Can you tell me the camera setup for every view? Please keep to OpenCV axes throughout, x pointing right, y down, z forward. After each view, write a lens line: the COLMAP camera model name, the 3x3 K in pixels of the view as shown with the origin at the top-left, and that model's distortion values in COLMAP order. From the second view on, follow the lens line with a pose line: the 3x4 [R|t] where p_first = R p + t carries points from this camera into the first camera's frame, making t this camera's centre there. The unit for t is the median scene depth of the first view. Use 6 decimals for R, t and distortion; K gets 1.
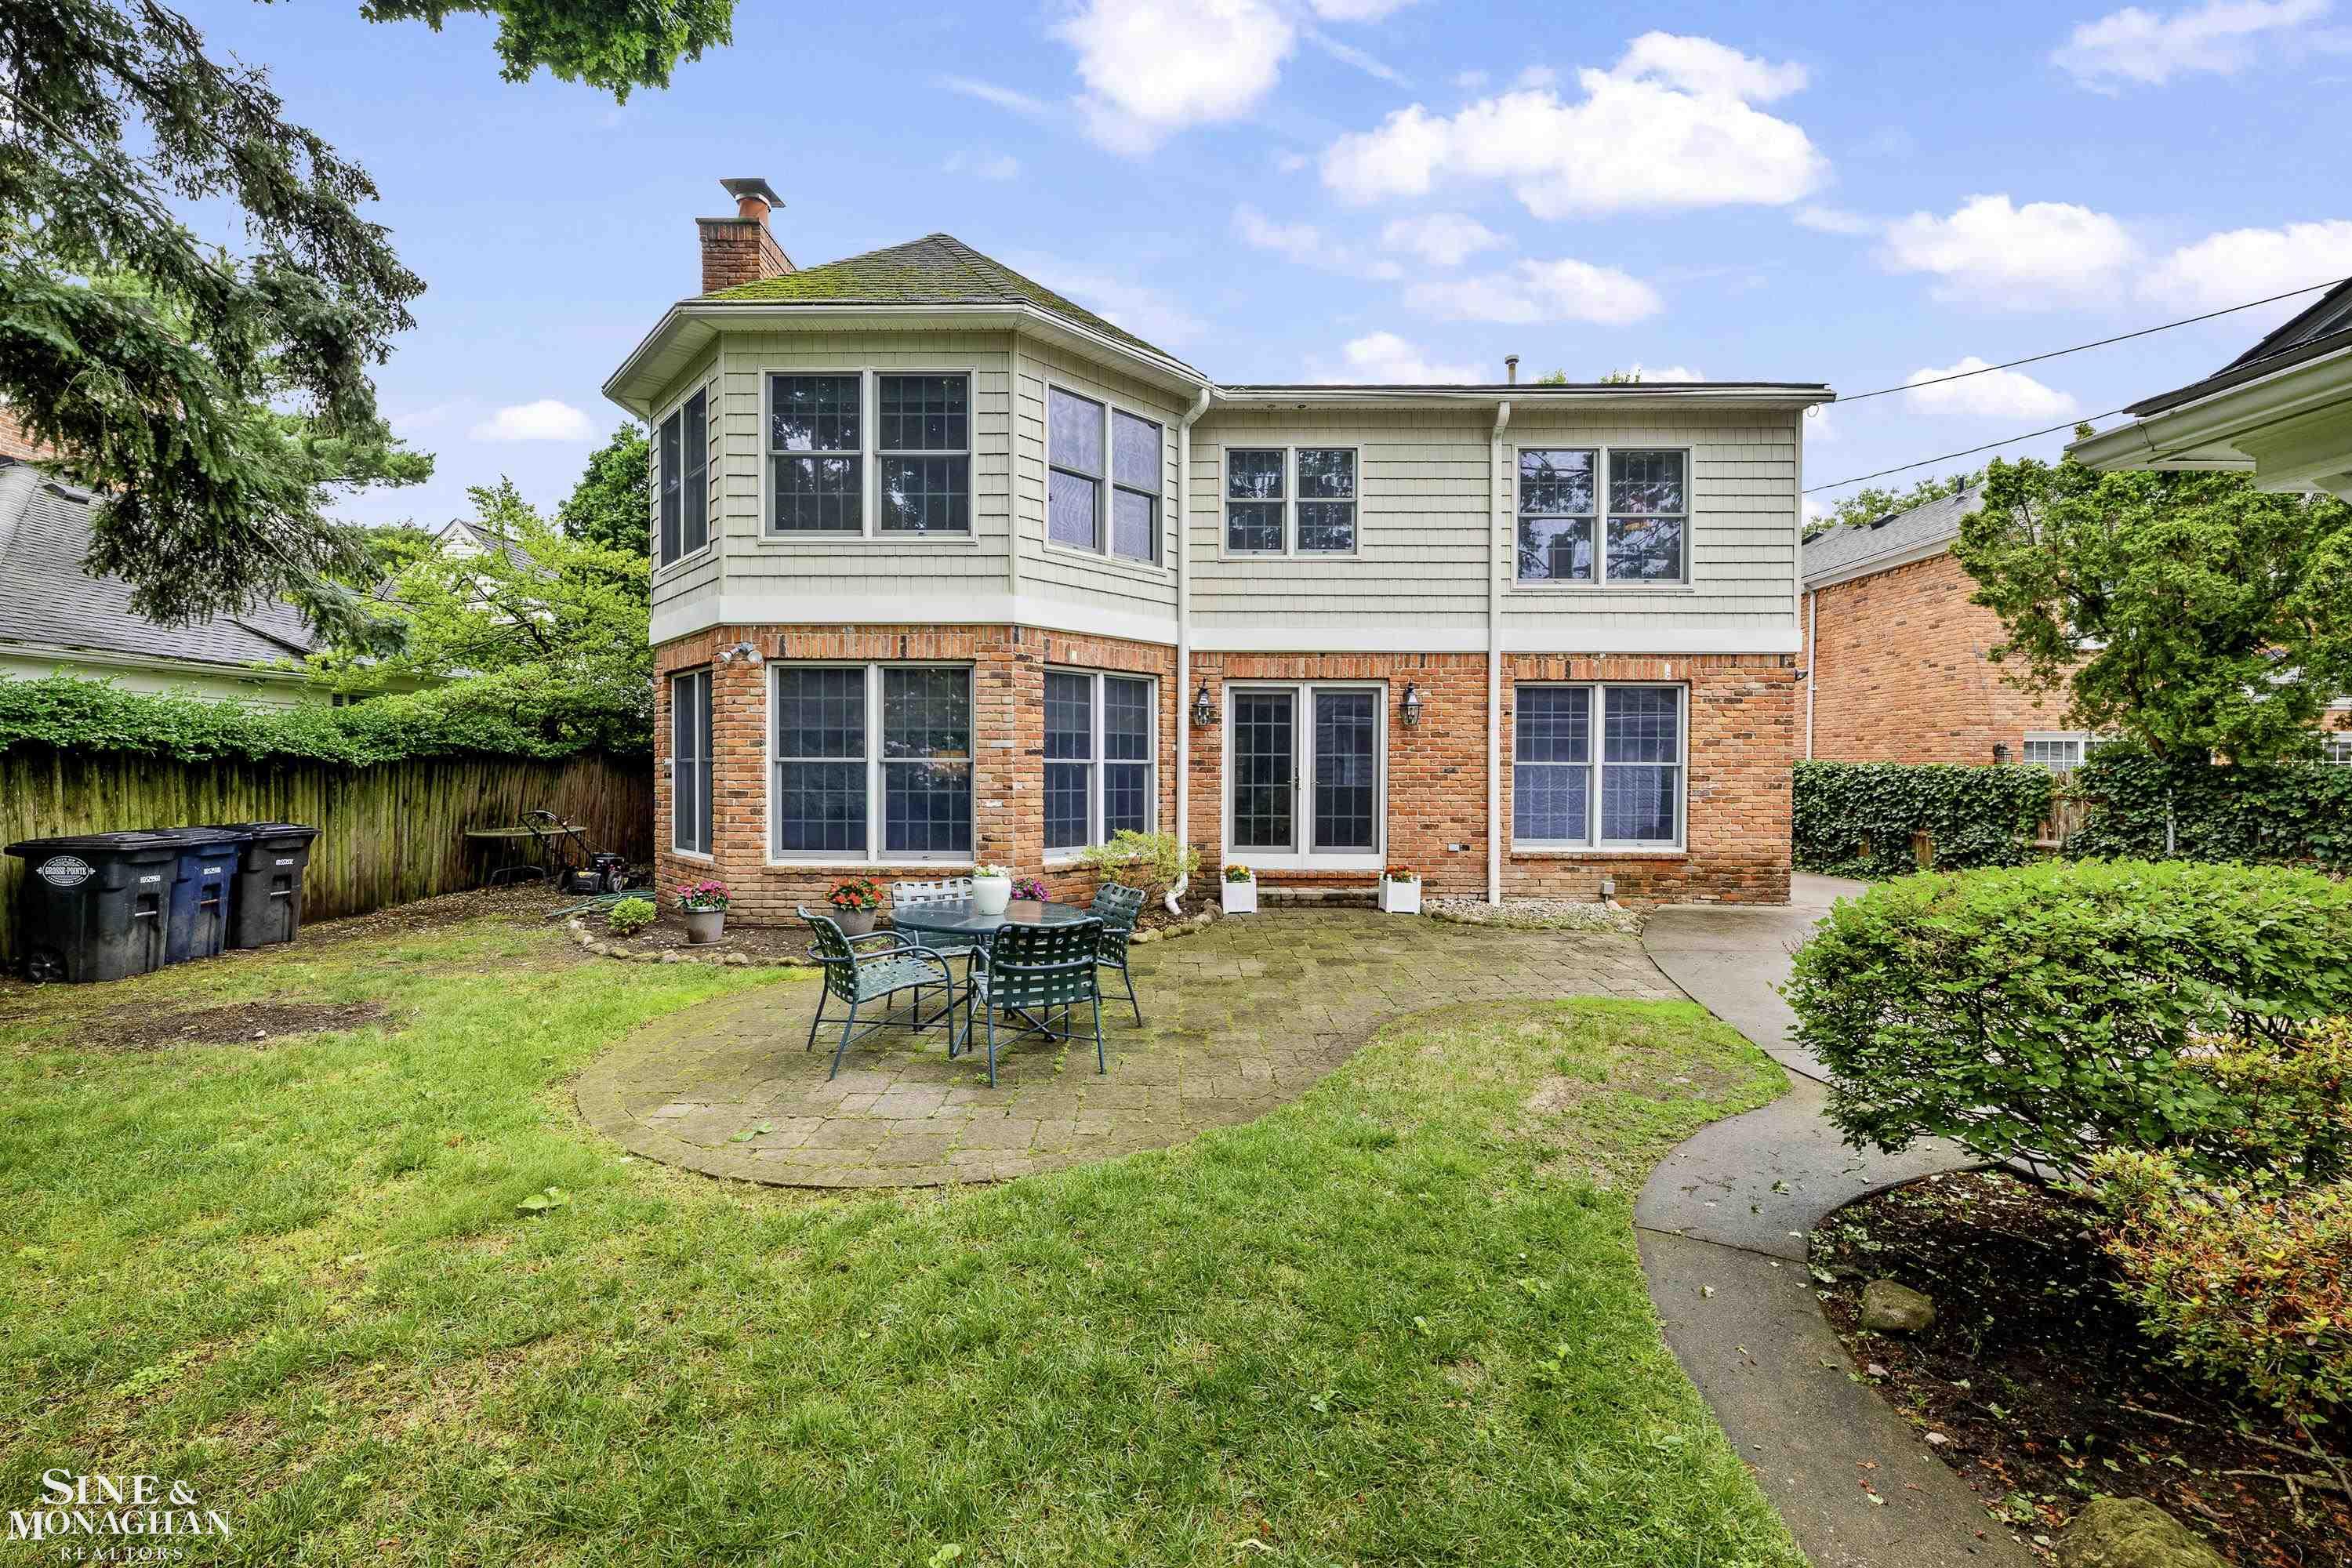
lens RADIAL K [[925.6, 0, 1171.1], [0, 925.6, 779.0], [0, 0, 1]] dist [0.000573, 0.000047]
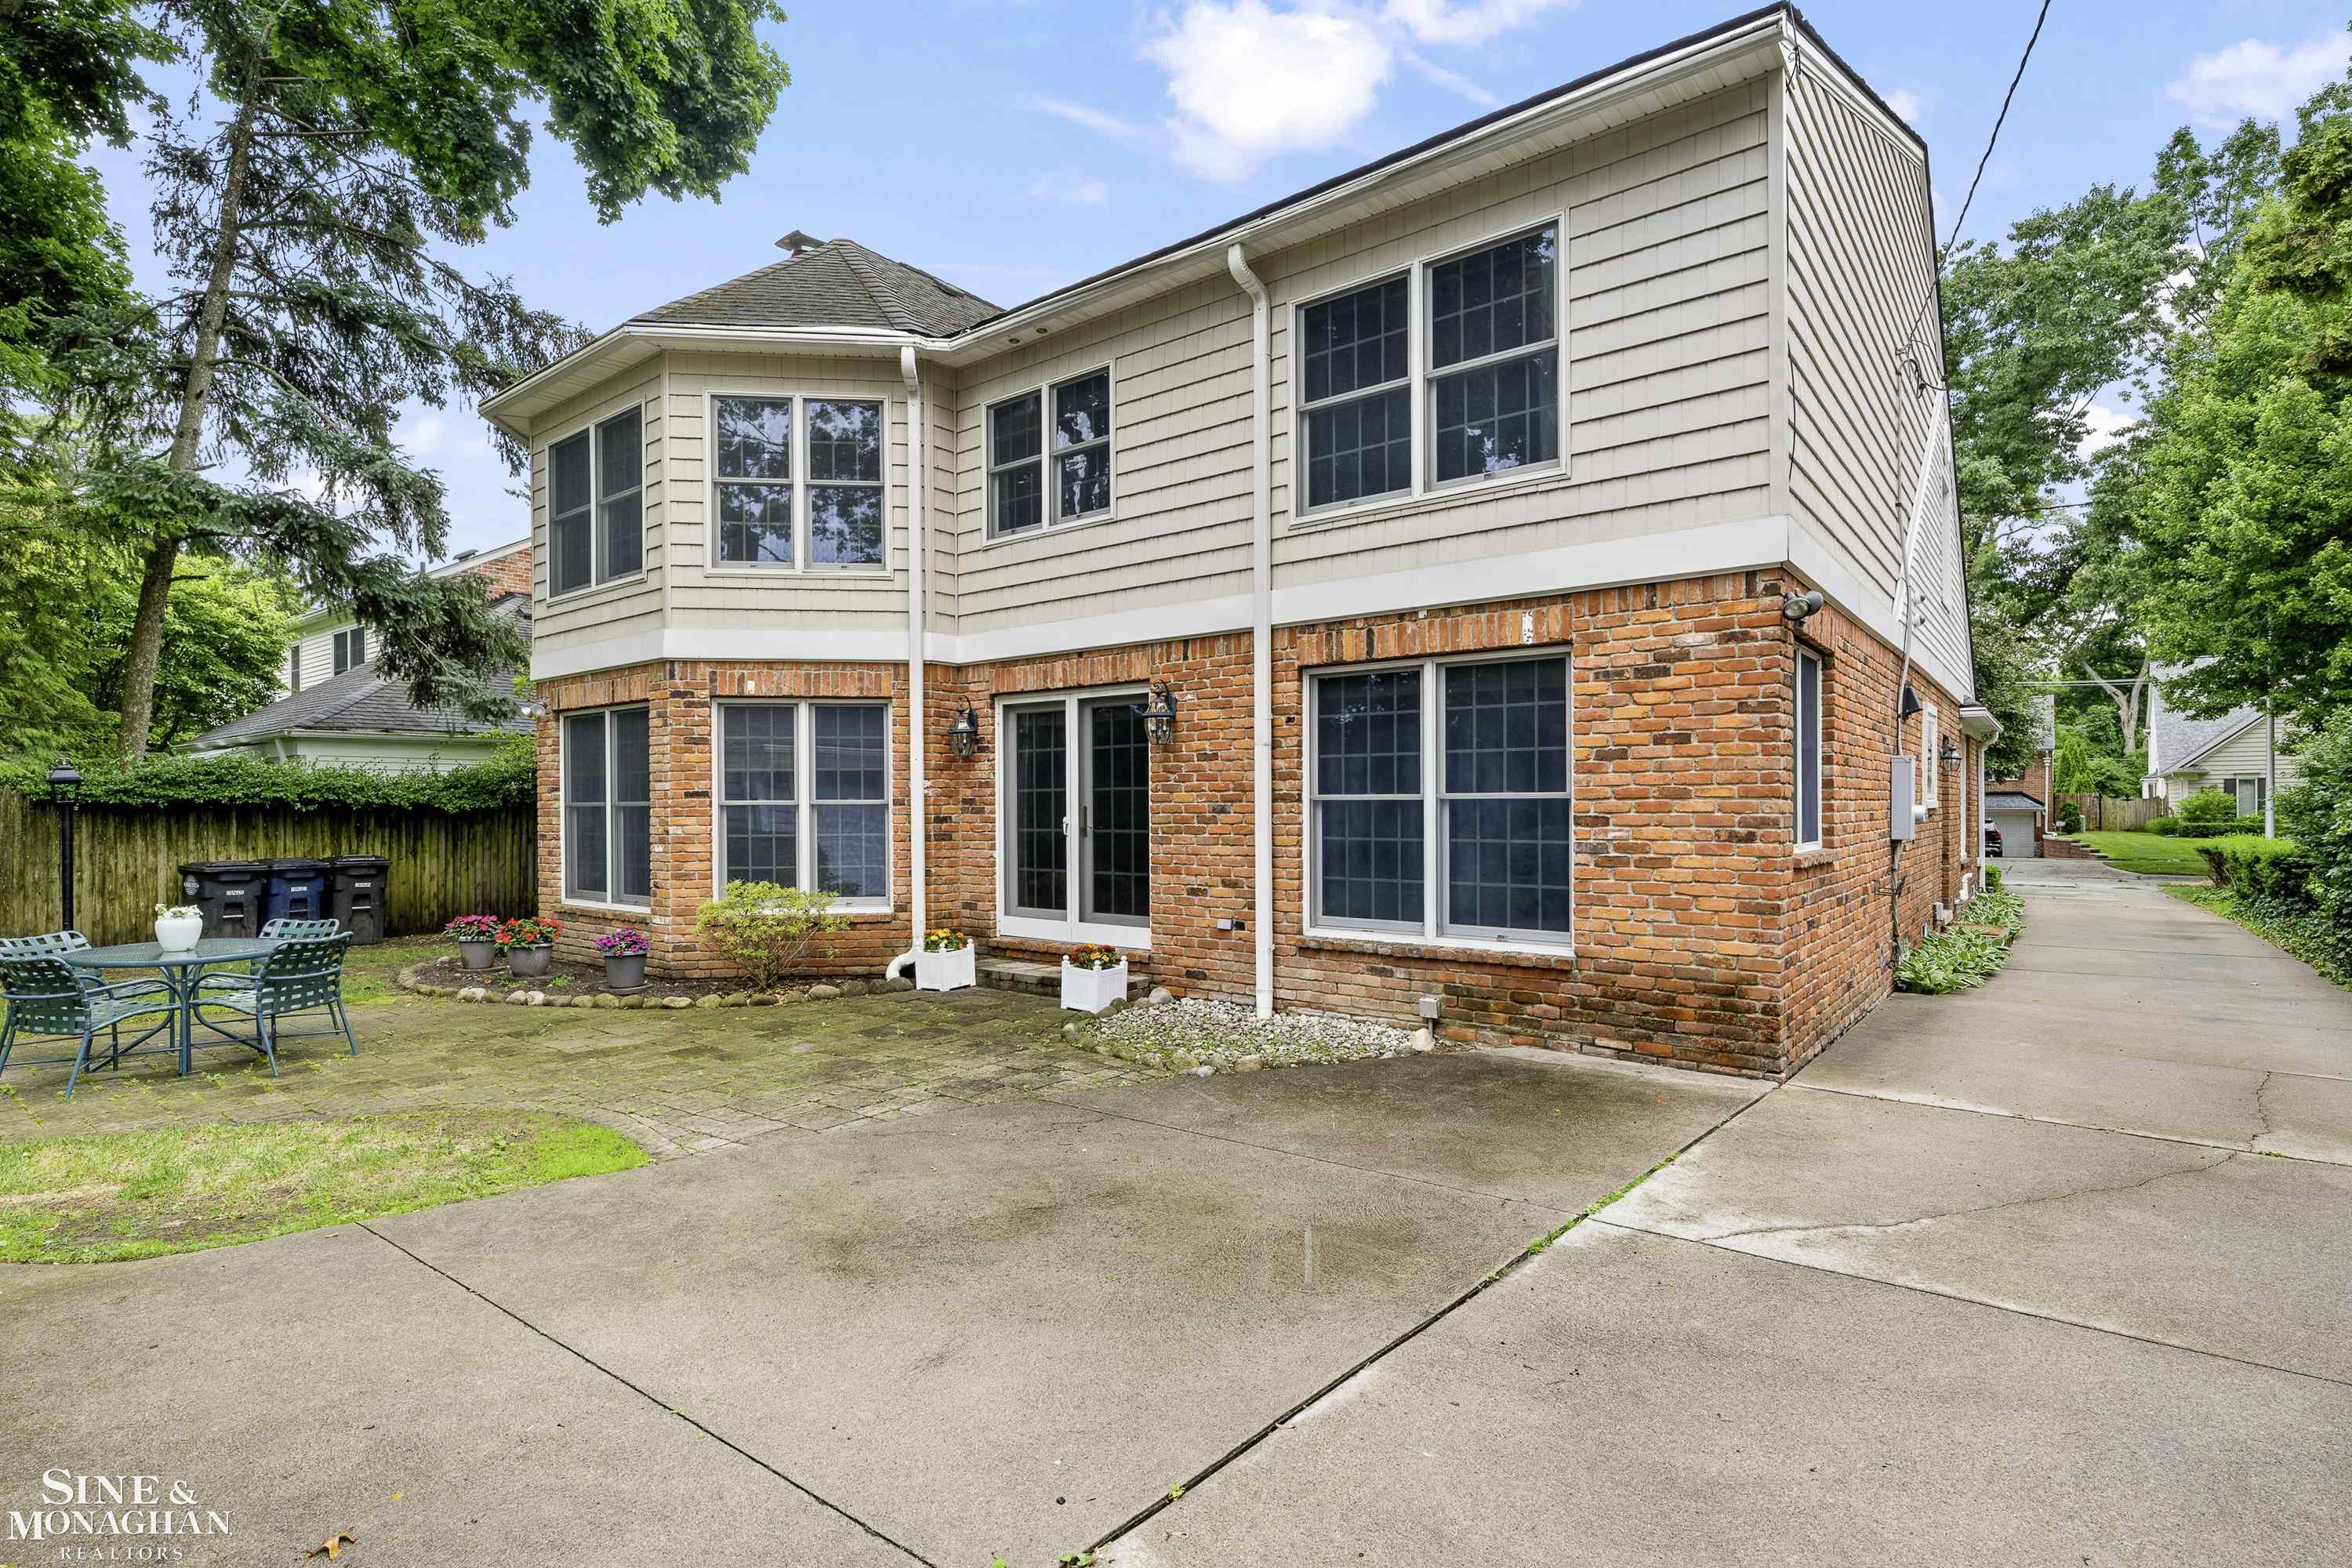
lens RADIAL K [[1151.0, 0, 1176.8], [0, 1151.0, 799.2], [0, 0, 1]] dist [0.007037, 0.000627]
pose [[0.789495, -0.012572, -0.613629, 0.793121], [0.001777, 0.999833, -0.018199, -0.001457], [0.613755, 0.013277, 0.789385, 0.322448]]
